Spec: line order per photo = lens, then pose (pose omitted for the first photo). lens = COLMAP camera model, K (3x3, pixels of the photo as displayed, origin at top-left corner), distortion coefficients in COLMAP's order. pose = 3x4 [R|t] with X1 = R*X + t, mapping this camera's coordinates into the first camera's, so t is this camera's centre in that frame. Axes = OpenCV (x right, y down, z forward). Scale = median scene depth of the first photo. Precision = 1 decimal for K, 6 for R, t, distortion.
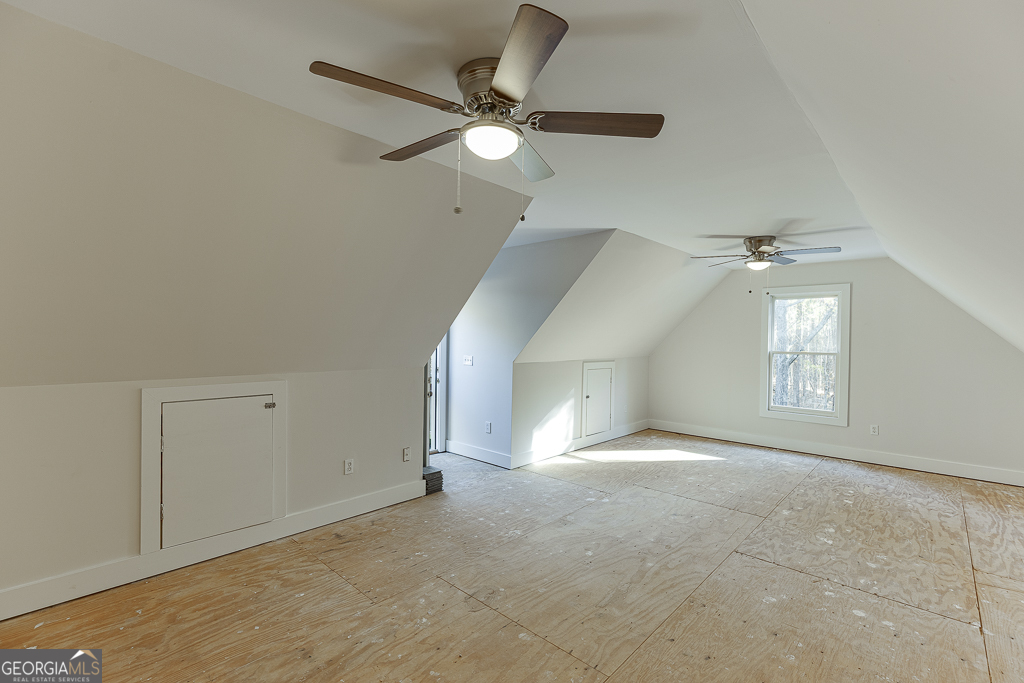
lens RADIAL K [[456.7, 0, 518.4], [0, 456.7, 342.2], [0, 0, 1]] dist [0.007199, -0.000272]
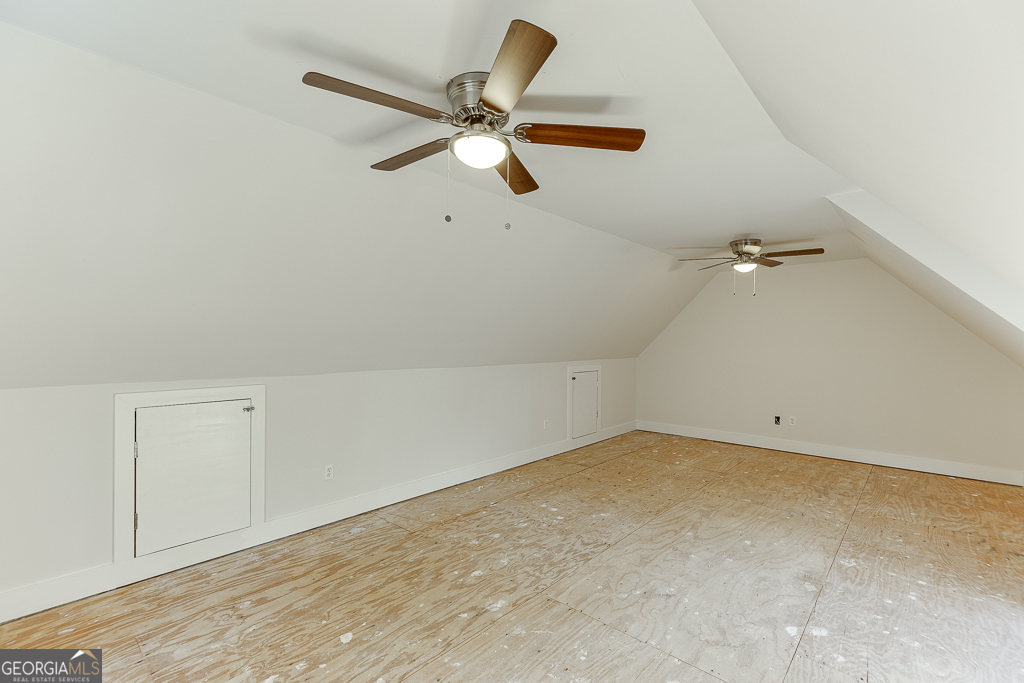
lens RADIAL K [[456.7, 0, 515.2], [0, 456.7, 340.7], [0, 0, 1]] dist [0.007199, -0.000272]
pose [[-0.999727, -0.021662, -0.008763, 0.647503], [-0.021755, 0.999707, 0.010623, -0.010989], [0.008531, 0.010811, -0.999905, 1.856120]]
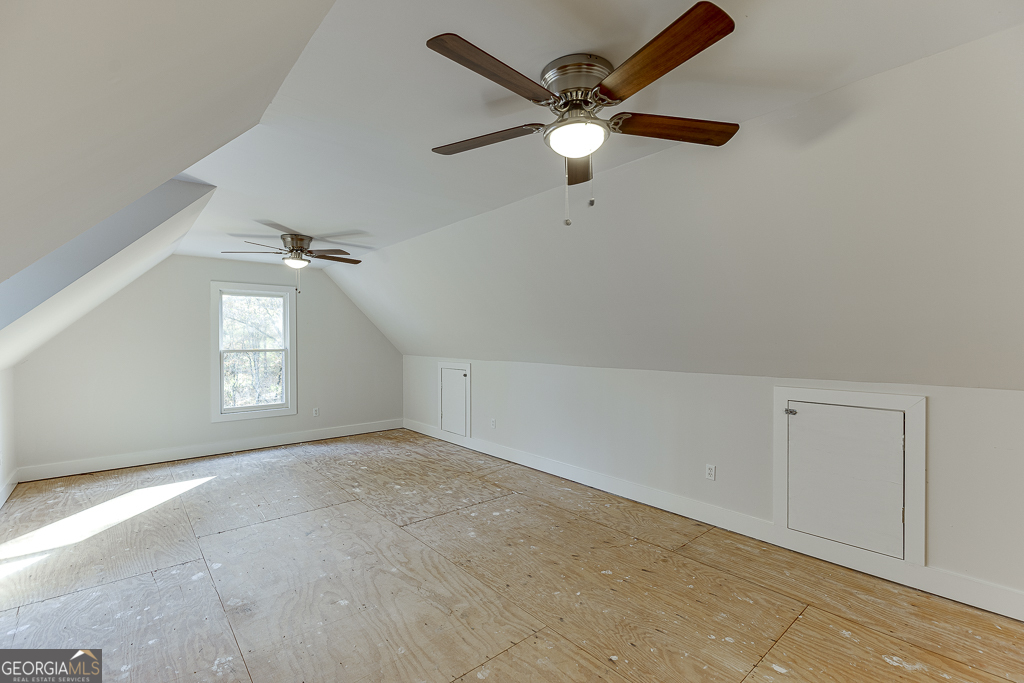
lens RADIAL K [[456.7, 0, 522.5], [0, 456.7, 340.9], [0, 0, 1]] dist [0.007199, -0.000272]
pose [[0.108220, -0.019316, 0.993939, -0.551263], [0.012611, 0.999757, 0.018056, -0.014129], [-0.994047, 0.010580, 0.108437, 0.528607]]
